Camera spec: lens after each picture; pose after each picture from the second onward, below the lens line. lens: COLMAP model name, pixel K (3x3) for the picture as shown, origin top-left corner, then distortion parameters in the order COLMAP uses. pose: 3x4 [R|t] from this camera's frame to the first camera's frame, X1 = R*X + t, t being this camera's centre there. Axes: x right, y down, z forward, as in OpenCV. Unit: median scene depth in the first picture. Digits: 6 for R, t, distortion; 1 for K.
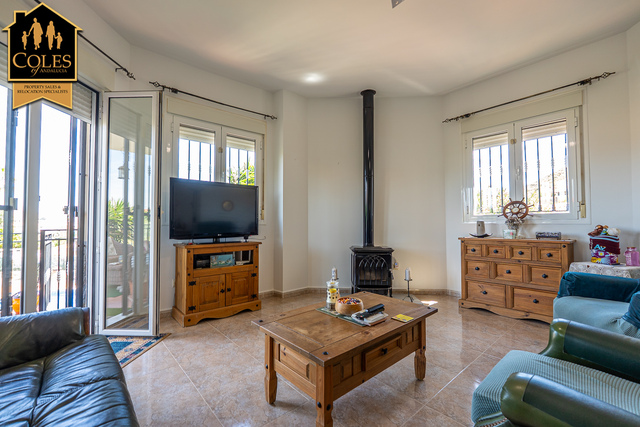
lens RADIAL K [[277.5, 0, 320.0], [0, 277.5, 213.5], [0, 0, 1]] dist [0.000627, 0.000136]
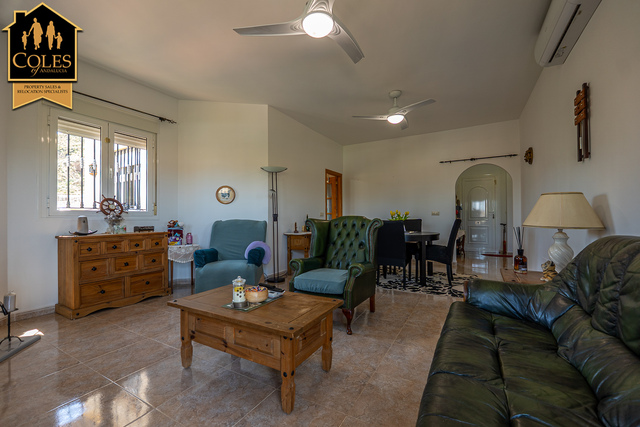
lens RADIAL K [[268.8, 0, 318.2], [0, 268.8, 215.6], [0, 0, 1]] dist [-0.001704, -0.000201]
pose [[-0.326966, 0.010813, 0.944974, -0.531400], [-0.023654, 0.999528, -0.019622, 0.022804], [-0.944740, -0.028768, -0.326555, 0.612898]]
